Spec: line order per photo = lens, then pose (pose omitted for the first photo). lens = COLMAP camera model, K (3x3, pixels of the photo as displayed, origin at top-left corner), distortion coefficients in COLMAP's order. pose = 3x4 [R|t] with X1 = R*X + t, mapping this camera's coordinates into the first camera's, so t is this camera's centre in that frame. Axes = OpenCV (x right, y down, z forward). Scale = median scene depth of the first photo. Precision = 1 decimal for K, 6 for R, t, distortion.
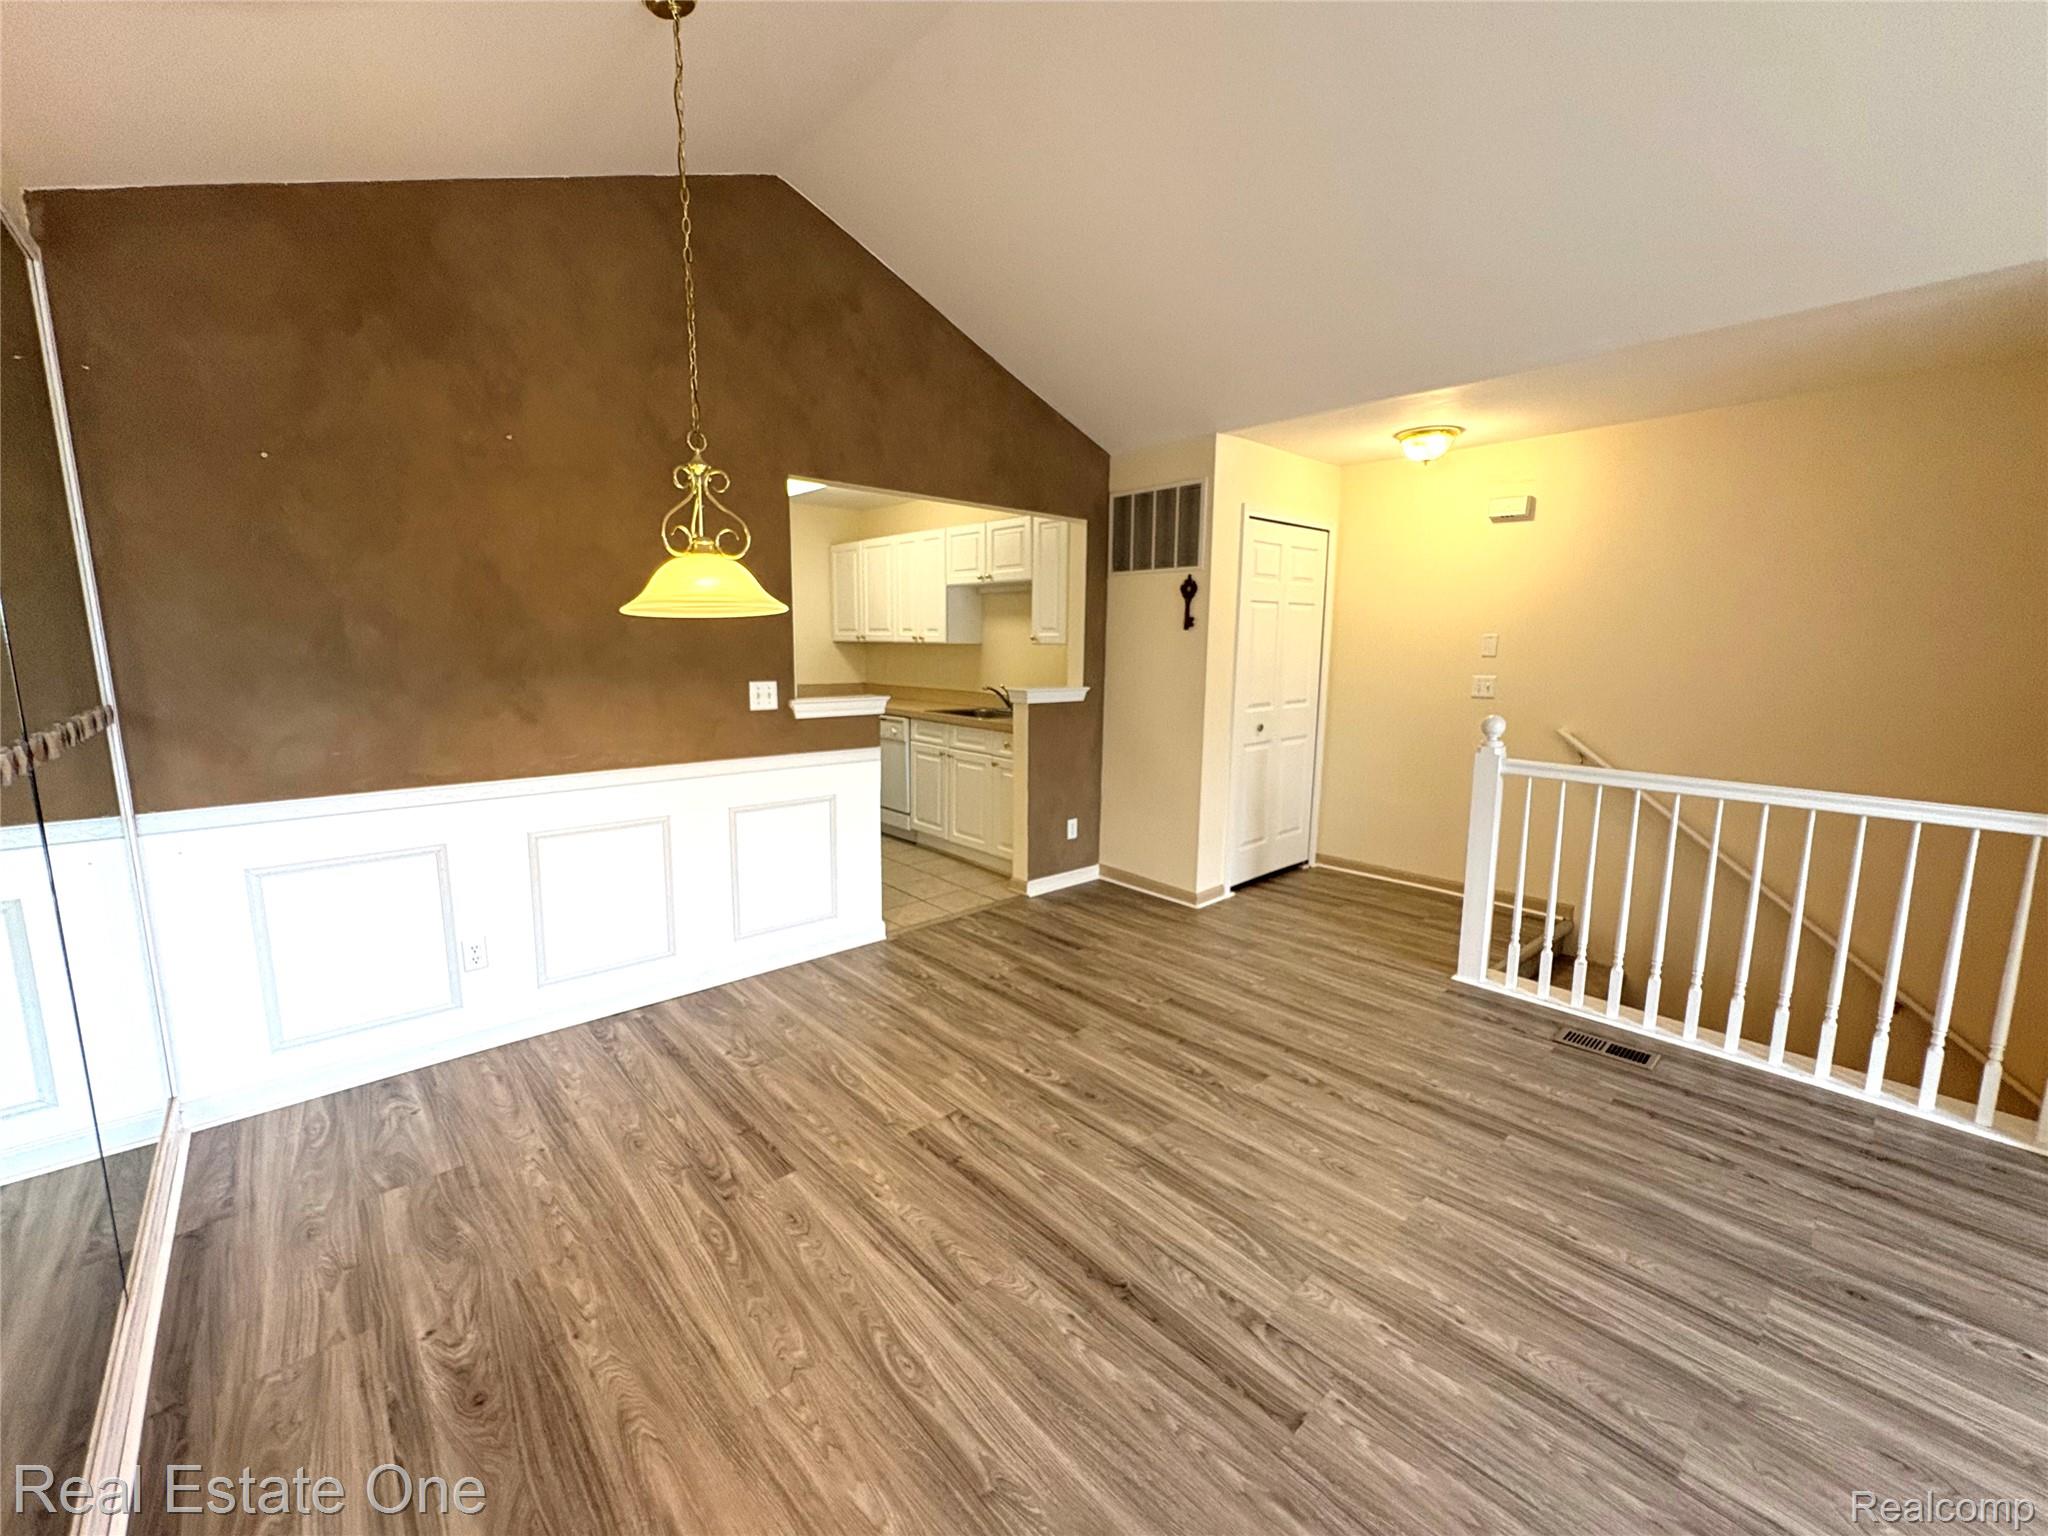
lens RADIAL K [[823.4, 0, 1034.0], [0, 823.4, 770.6], [0, 0, 1]] dist [0.006572, 0.000904]
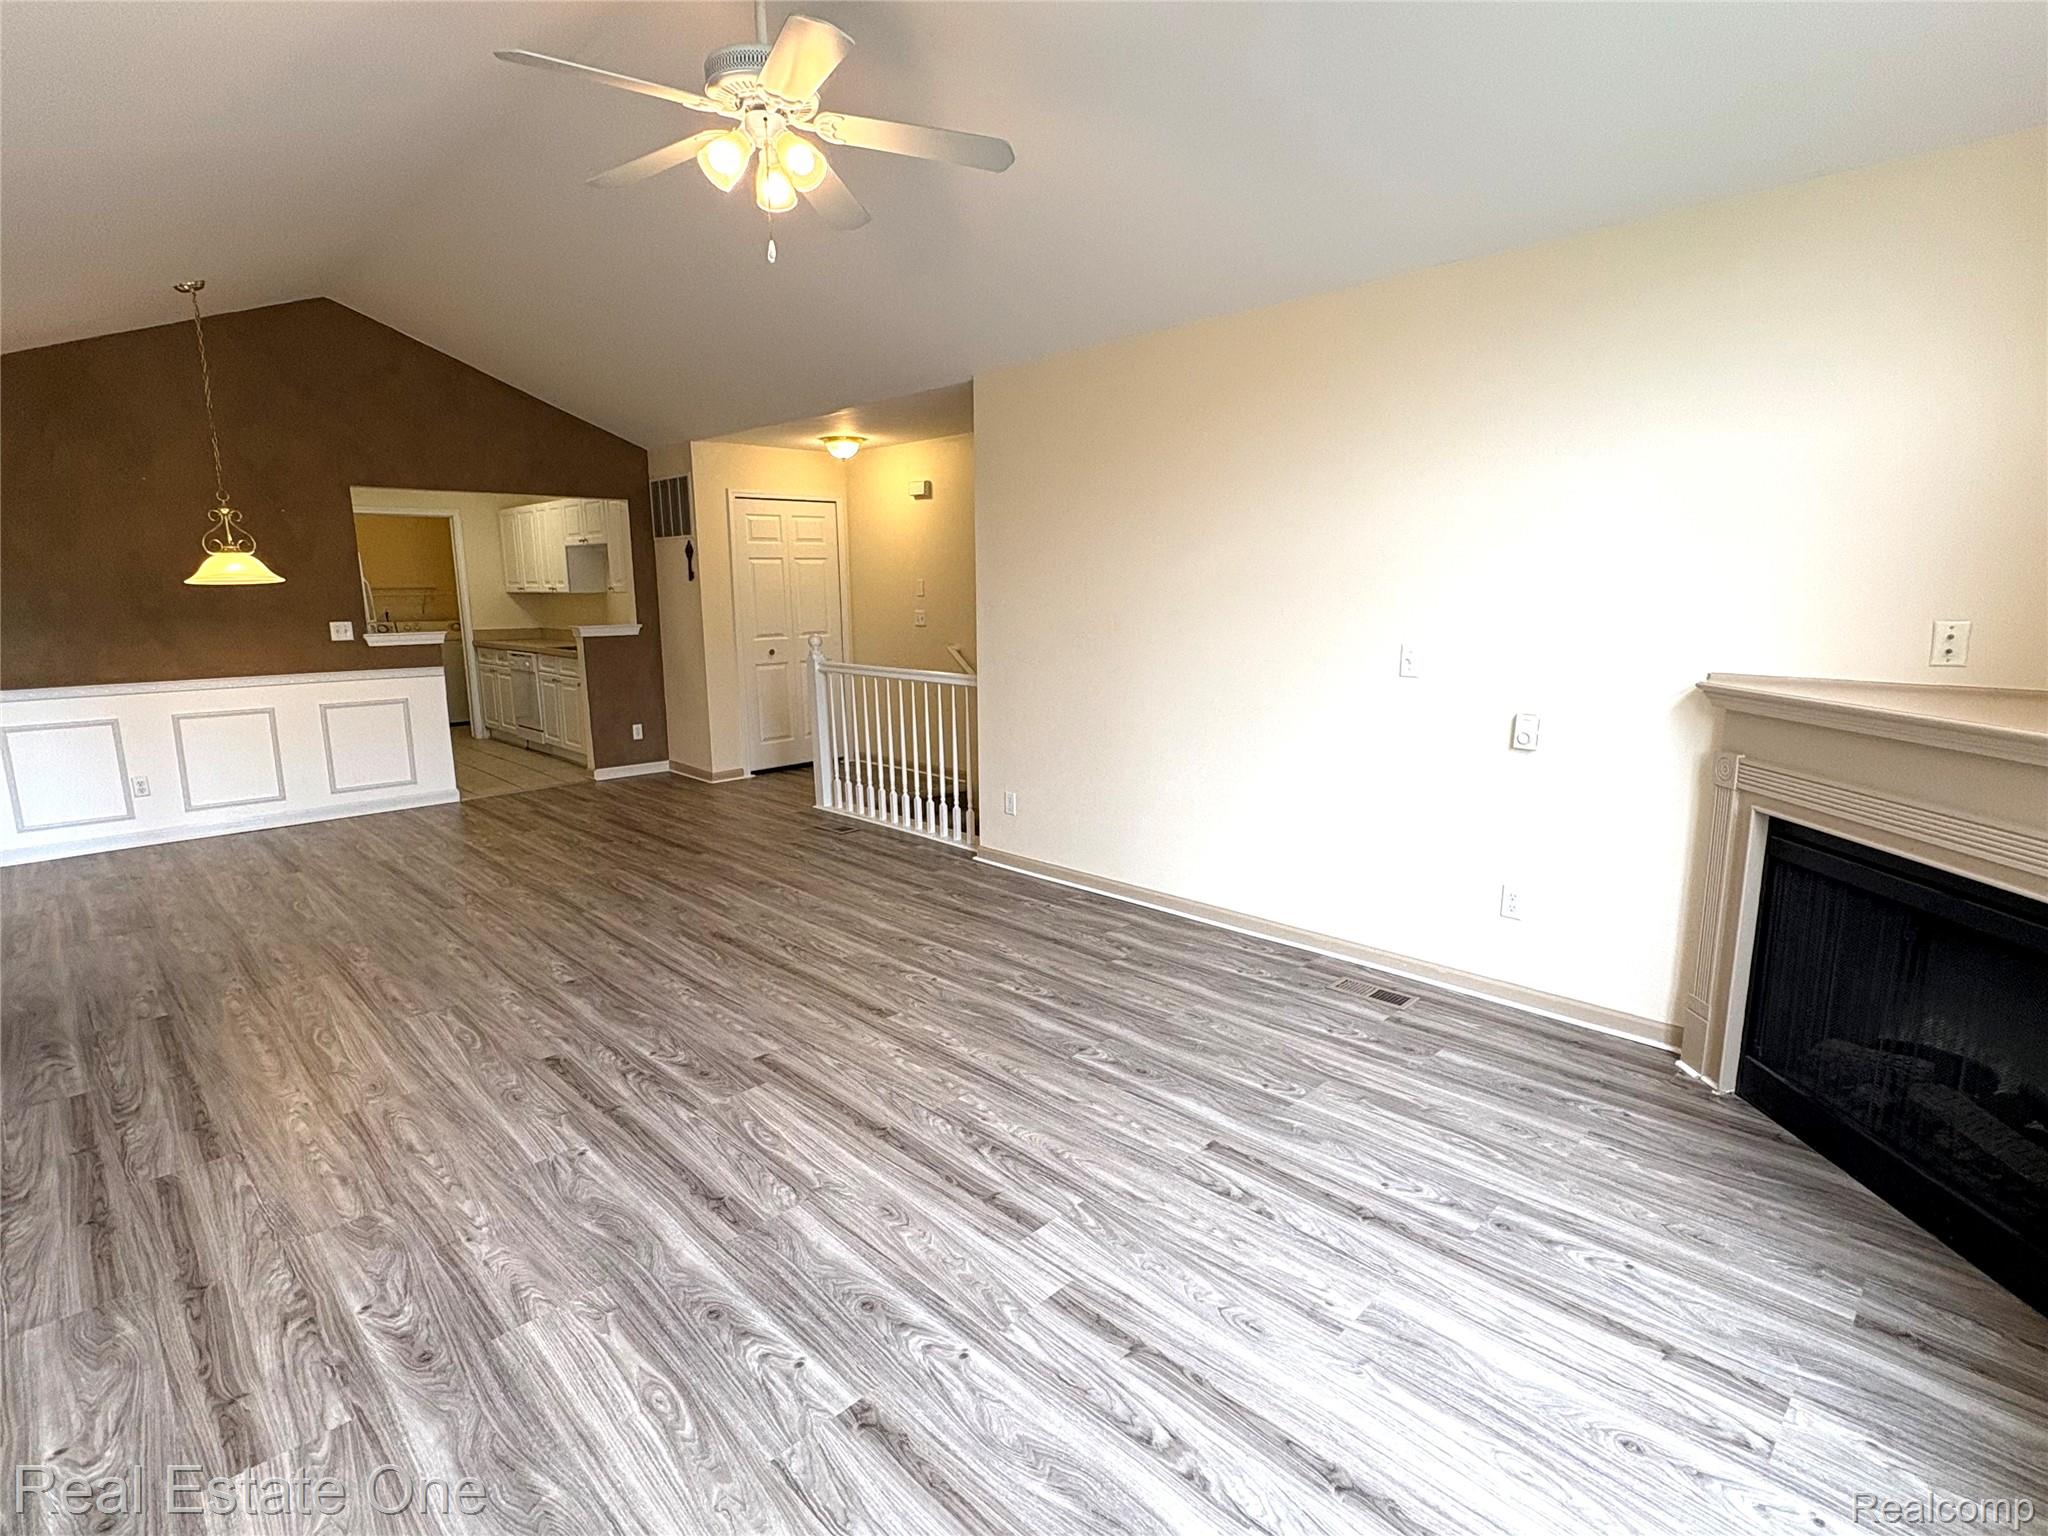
lens RADIAL K [[1031.7, 0, 1010.7], [0, 1031.7, 762.1], [0, 0, 1]] dist [0.012440, -0.004146]
pose [[0.999586, -0.023794, 0.016172, 0.641467], [0.023579, 0.999633, 0.013358, 0.114736], [-0.016484, -0.012972, 0.999780, -0.694353]]
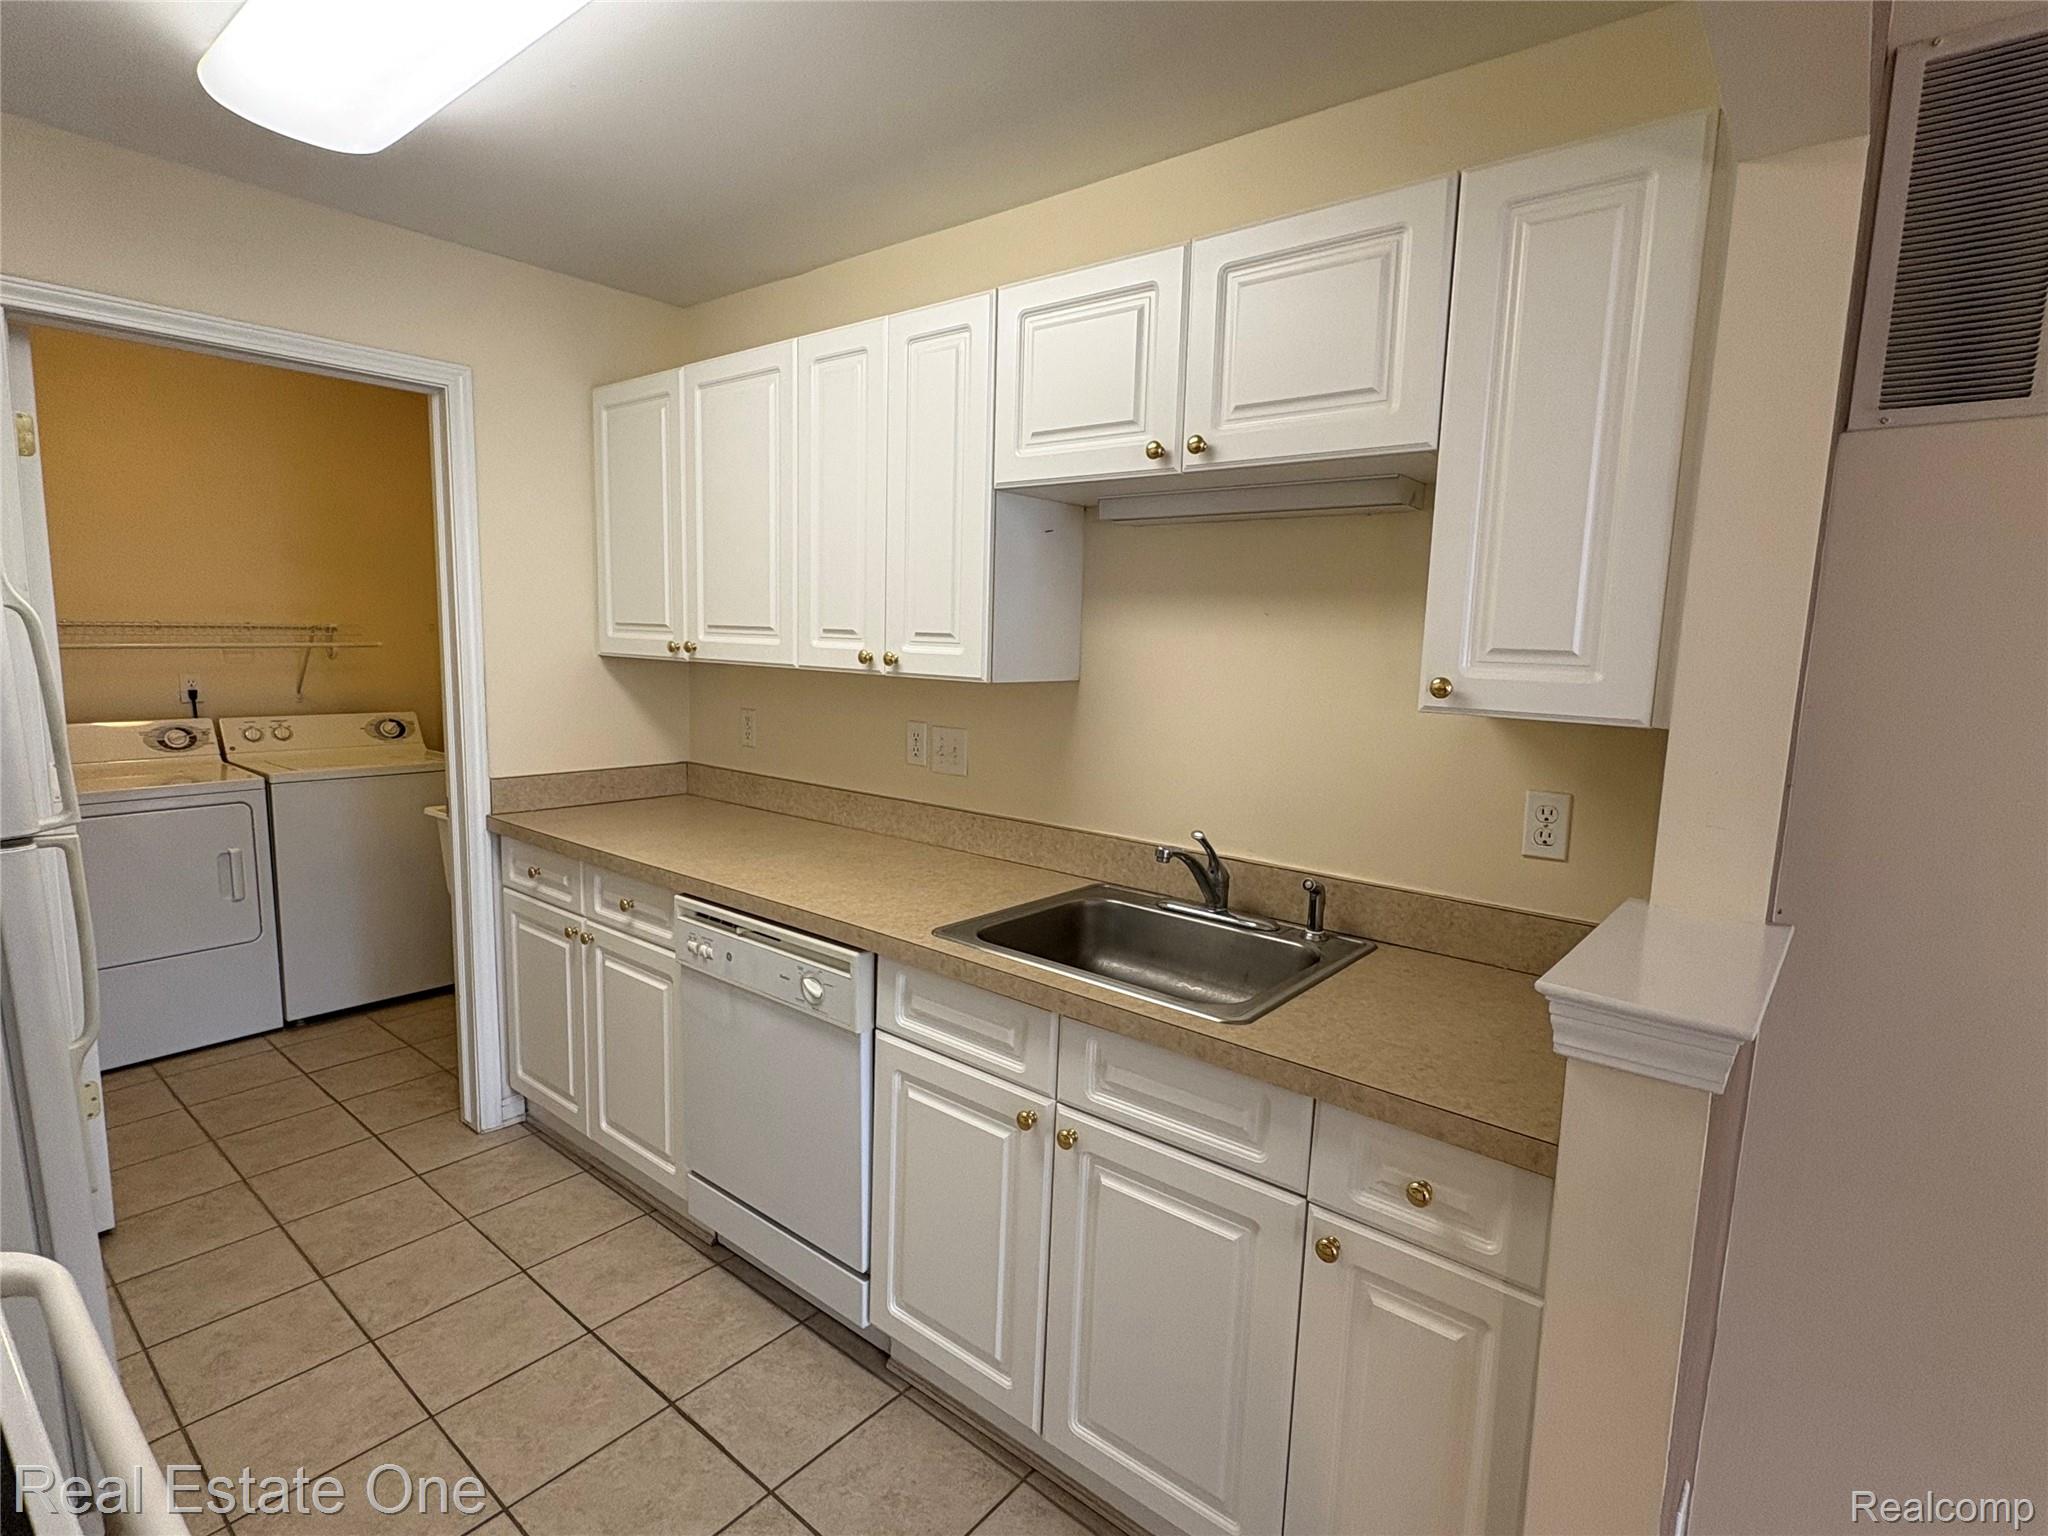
lens RADIAL K [[1031.7, 0, 1020.9], [0, 1031.7, 762.9], [0, 0, 1]] dist [0.012440, -0.004146]
pose [[0.990641, -0.002994, 0.136459, -0.178385], [0.006817, 0.999597, -0.027551, -0.140606], [-0.136321, 0.028223, 0.990263, 0.768612]]
